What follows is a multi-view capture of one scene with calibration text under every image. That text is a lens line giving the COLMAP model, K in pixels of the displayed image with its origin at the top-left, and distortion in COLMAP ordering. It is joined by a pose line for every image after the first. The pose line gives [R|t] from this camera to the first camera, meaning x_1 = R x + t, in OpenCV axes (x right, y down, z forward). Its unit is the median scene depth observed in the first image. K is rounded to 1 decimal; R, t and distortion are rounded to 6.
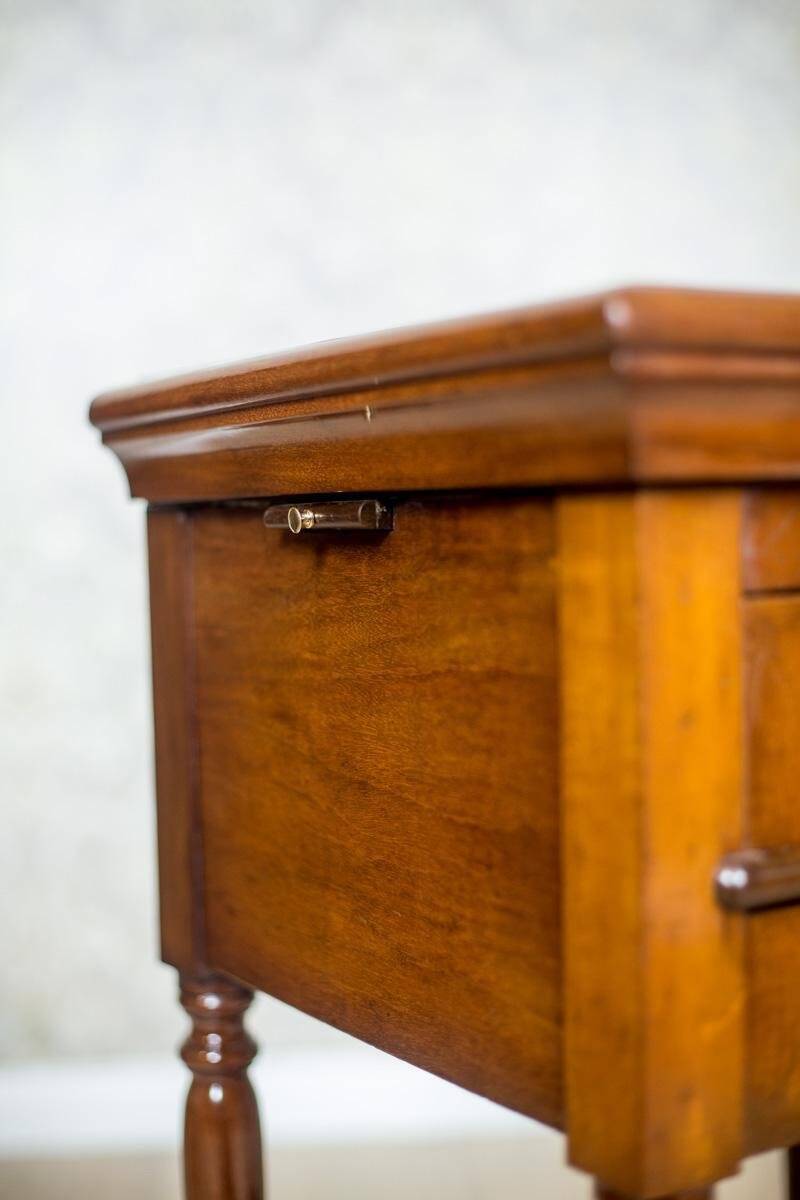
lens RADIAL K [[1794.7, 0, 400.0], [0, 1794.7, 600.0], [0, 0, 1]] dist [-0.158916, 0.000437]
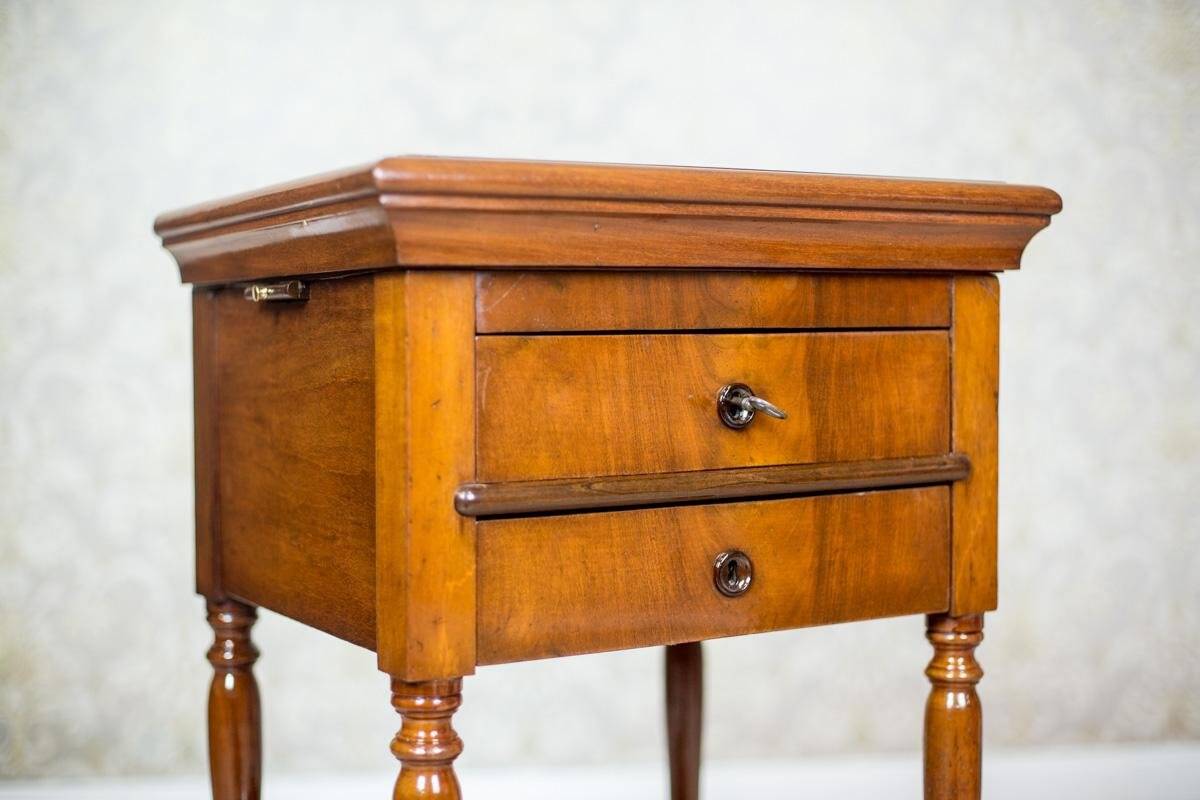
lens RADIAL K [[1768.3, 0, 600.0], [0, 1768.3, 400.0], [0, 0, 1]] dist [-0.151568, 0.126978]
pose [[0.999796, 0.016536, -0.011629, 0.274135], [-0.016659, 0.999805, -0.010561, 0.063850], [0.011453, 0.010752, 0.999877, -0.588395]]
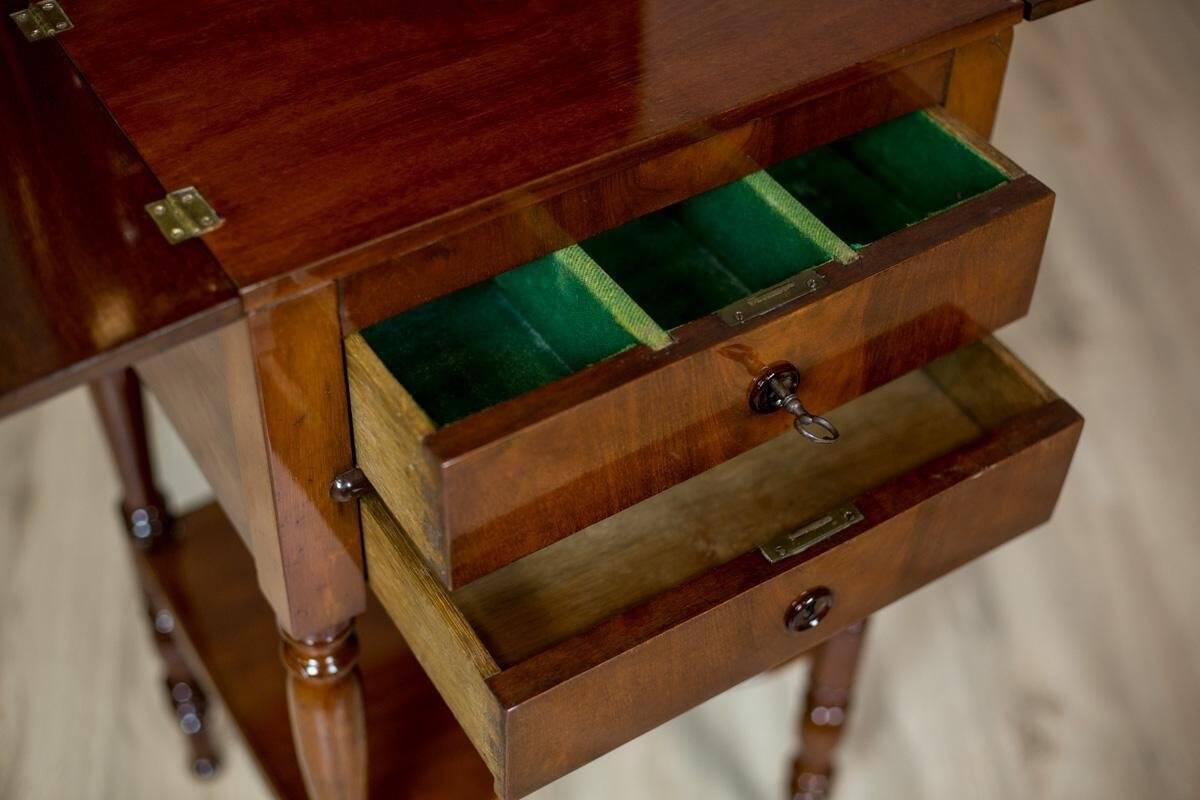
lens RADIAL K [[1768.3, 0, 600.0], [0, 1768.3, 400.0], [0, 0, 1]] dist [-0.151568, 0.126978]
pose [[0.998716, 0.018817, 0.047039, 0.270233], [-0.045704, 0.735280, 0.676221, -0.740713], [-0.021862, -0.677502, 0.735196, -0.033510]]
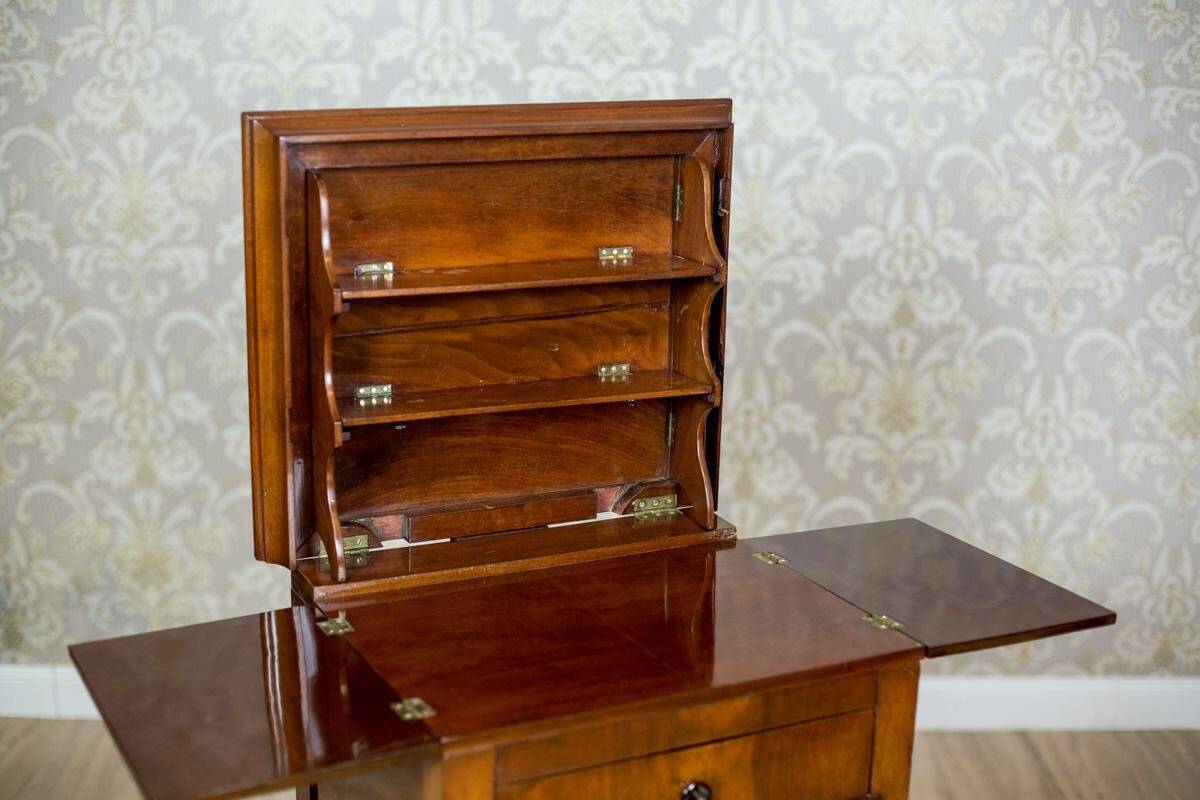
lens RADIAL K [[1756.8, 0, 613.7], [0, 1756.8, 402.2], [0, 0, 1]] dist [-0.158936, 0.115635]
pose [[0.995858, 0.067979, -0.060386, 0.371625], [-0.053593, 0.975332, 0.214140, -0.821923], [0.073453, -0.210016, 0.974935, -0.924962]]
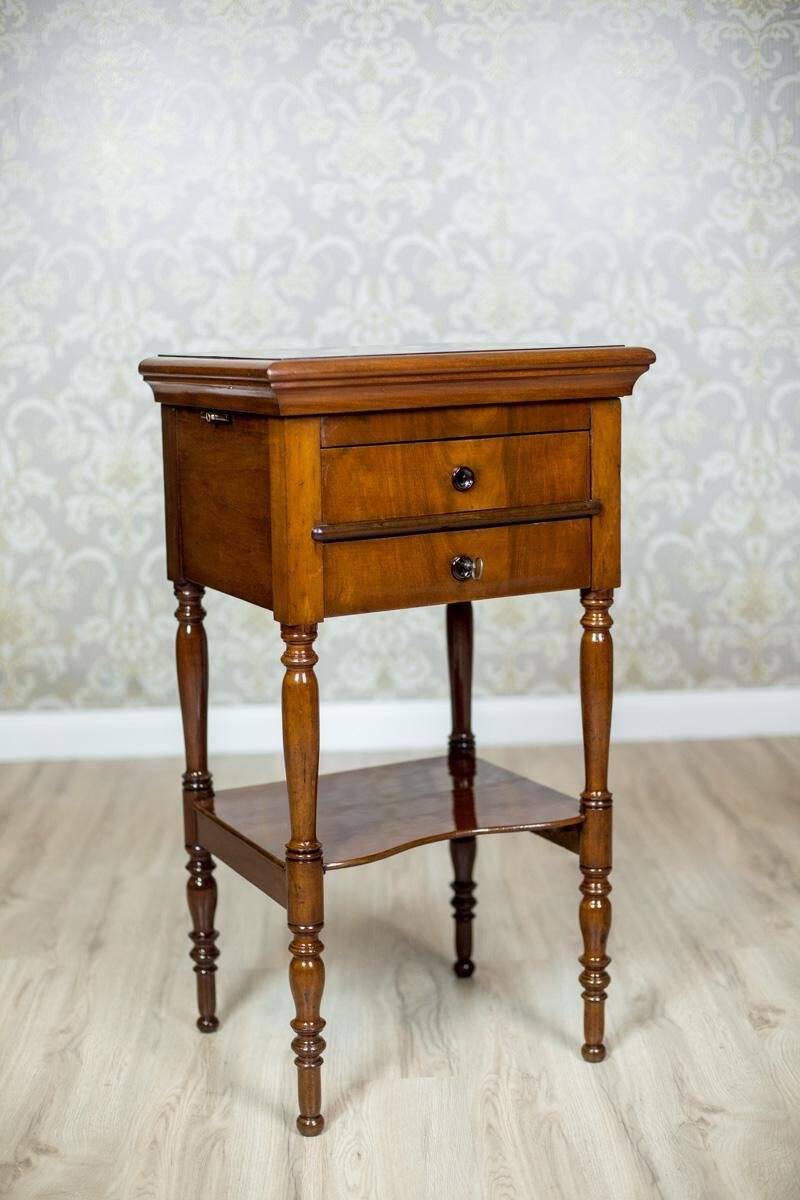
lens RADIAL K [[1768.3, 0, 400.0], [0, 1768.3, 600.0], [0, 0, 1]] dist [-0.151568, 0.126978]
pose [[0.998151, 0.013484, -0.059261, 0.445848], [-0.006126, 0.992432, 0.122639, -0.105069], [0.060467, -0.122050, 0.990680, -1.920244]]
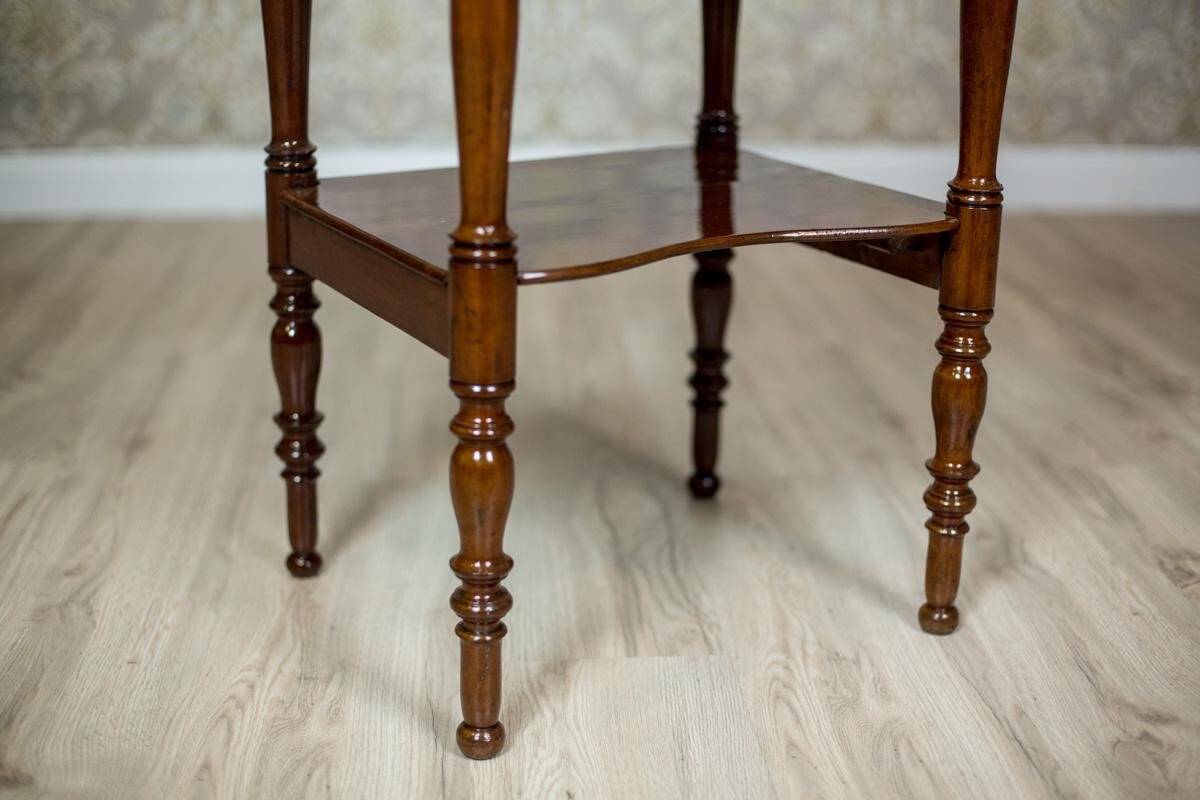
lens RADIAL K [[1756.8, 0, 613.7], [0, 1756.8, 402.2], [0, 0, 1]] dist [-0.158936, 0.115635]
pose [[0.999100, 0.042281, 0.003483, 0.241149], [-0.041742, 0.965039, 0.258760, 0.380962], [0.007580, -0.258672, 0.965935, -0.661340]]
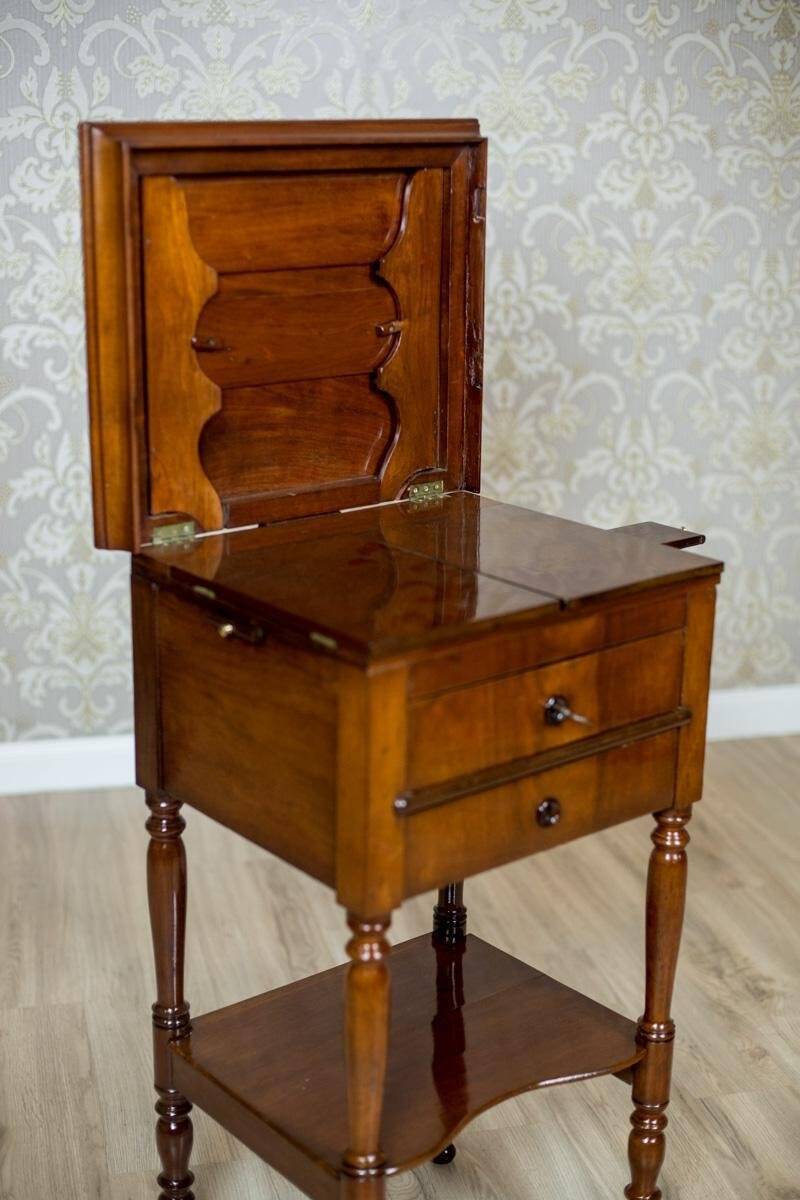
lens RADIAL K [[1756.8, 0, 400.0], [0, 1756.8, 600.0], [0, 0, 1]] dist [-0.158936, 0.115635]
pose [[0.988996, -0.001072, 0.147937, -0.166974], [-0.034230, 0.971179, 0.235879, -0.624817], [-0.143926, -0.238348, 0.960456, -1.195825]]
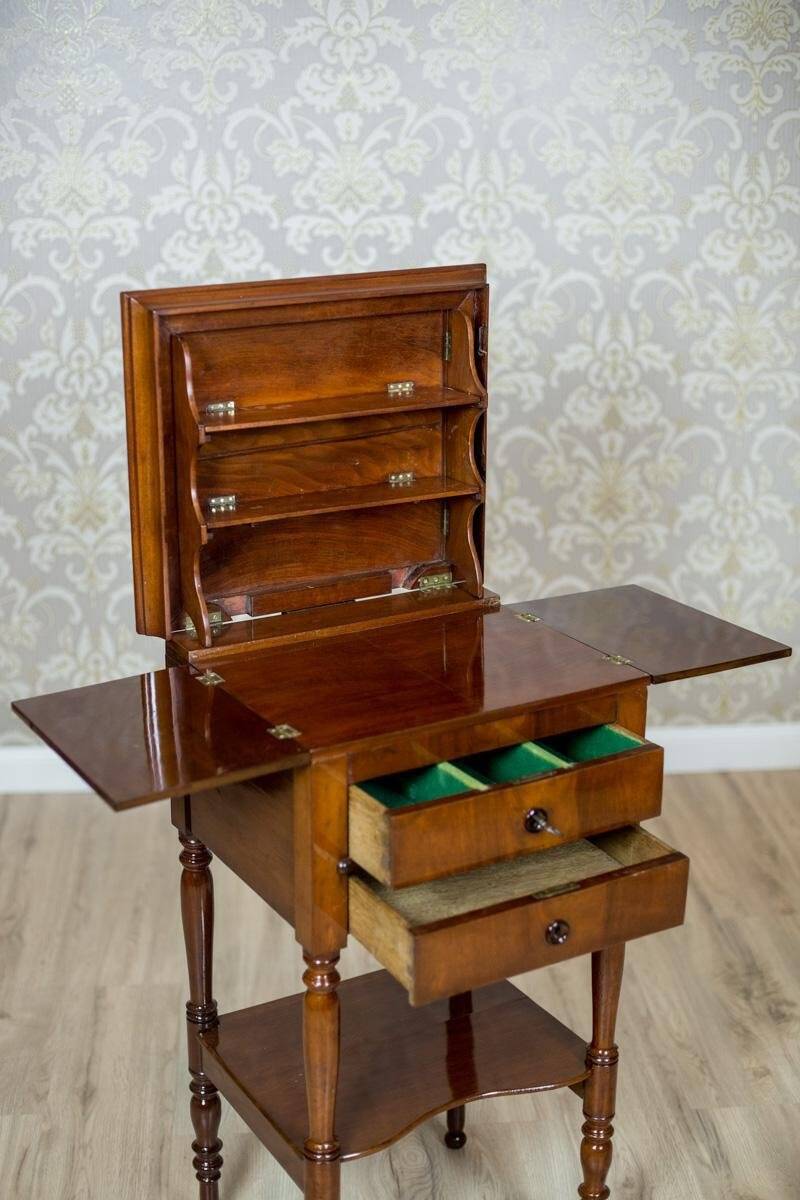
lens RADIAL K [[1756.8, 0, 400.0], [0, 1756.8, 600.0], [0, 0, 1]] dist [-0.158936, 0.115635]
pose [[0.999466, 0.032093, -0.006152, 0.243229], [-0.029287, 0.963251, 0.267003, -0.974222], [0.014494, -0.266680, 0.963676, -1.638368]]
